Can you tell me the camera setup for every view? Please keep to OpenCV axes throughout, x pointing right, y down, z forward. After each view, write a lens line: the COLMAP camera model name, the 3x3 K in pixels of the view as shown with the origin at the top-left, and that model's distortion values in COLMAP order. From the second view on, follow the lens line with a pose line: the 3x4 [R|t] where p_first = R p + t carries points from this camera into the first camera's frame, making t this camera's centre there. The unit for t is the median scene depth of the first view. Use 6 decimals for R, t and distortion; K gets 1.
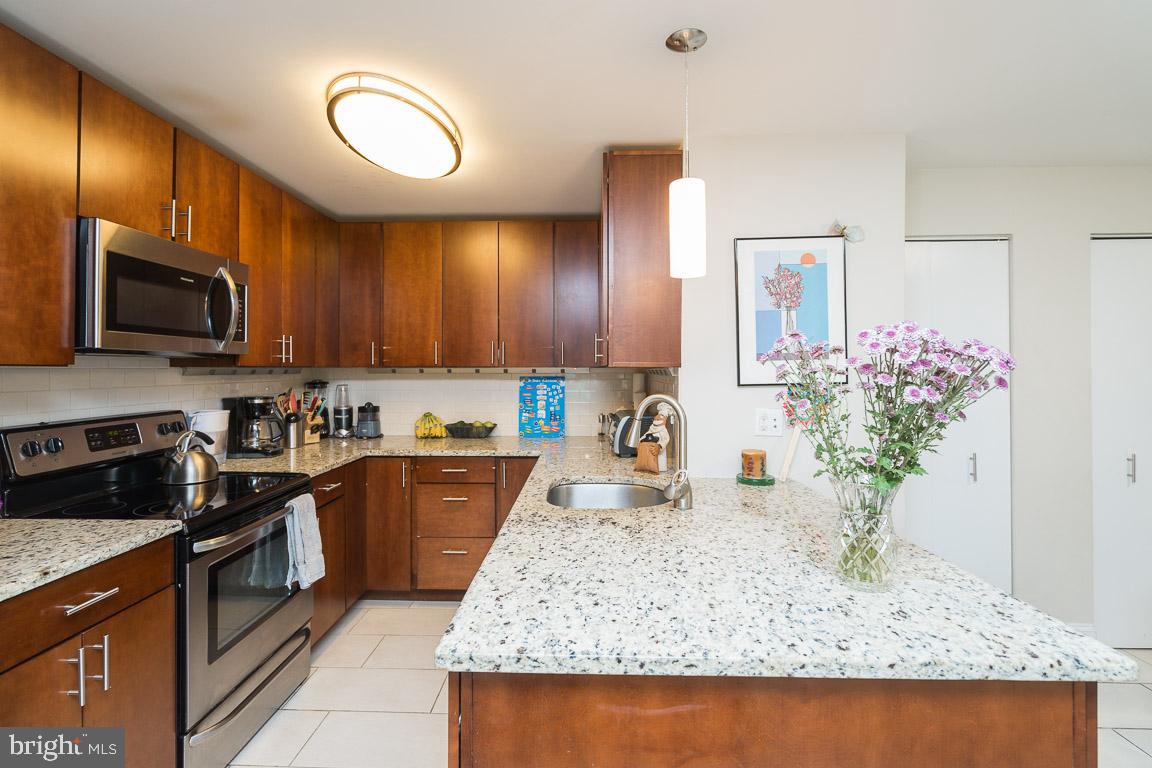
lens RADIAL K [[527.2, 0, 578.3], [0, 527.2, 379.6], [0, 0, 1]] dist [-0.002597, 0.001208]
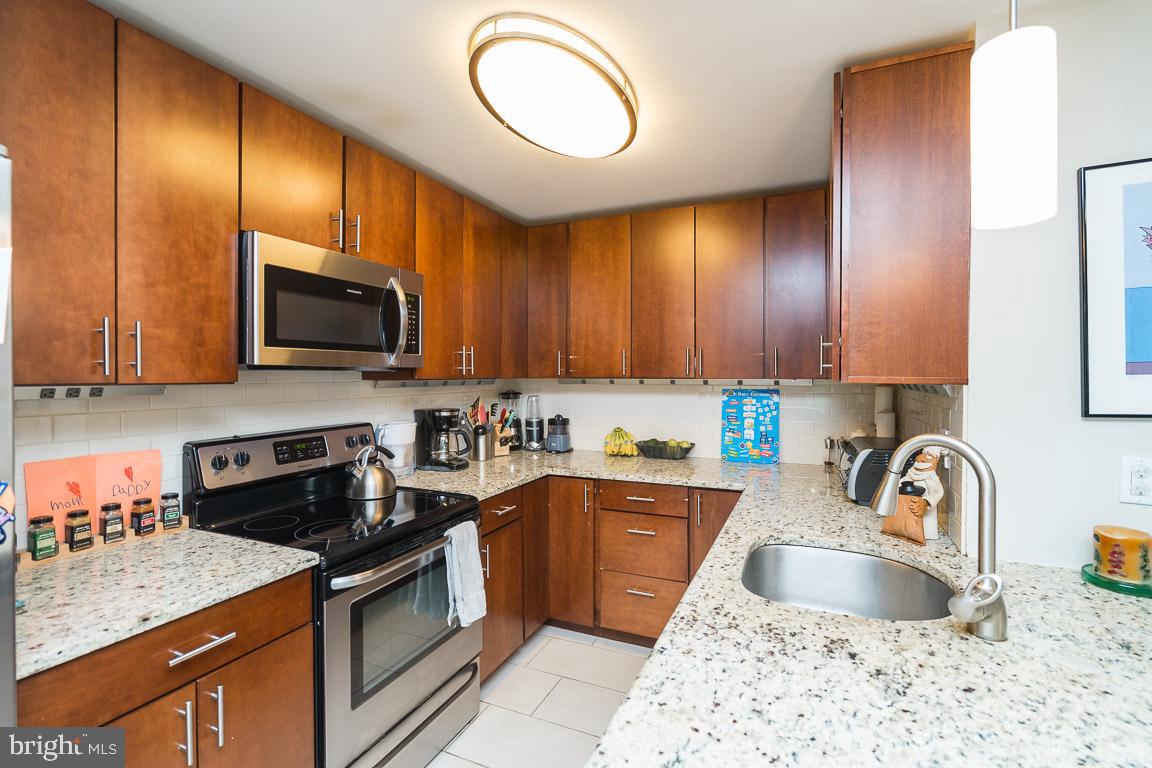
lens RADIAL K [[527.2, 0, 578.3], [0, 527.2, 379.6], [0, 0, 1]] dist [-0.002597, 0.001208]
pose [[0.921092, 0.004458, -0.389319, 0.008929], [-0.008468, 0.999927, -0.008584, -0.020327], [0.389252, 0.011203, 0.921063, 0.232206]]
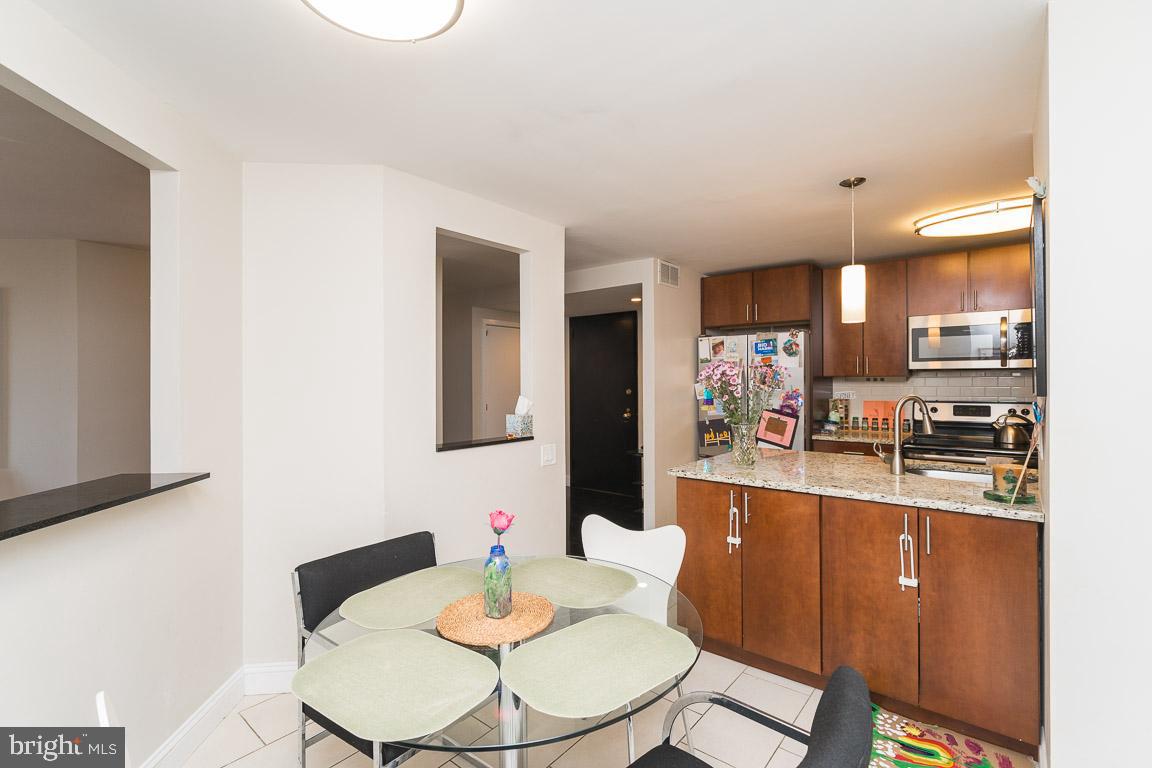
lens RADIAL K [[522.5, 0, 576.0], [0, 522.5, 396.7], [0, 0, 1]] dist [-0.004953, 0.000517]
pose [[-0.630118, 0.023659, -0.776139, 1.399249], [-0.007519, 0.999303, 0.036566, -0.004236], [0.776463, 0.028877, -0.629501, 0.939691]]
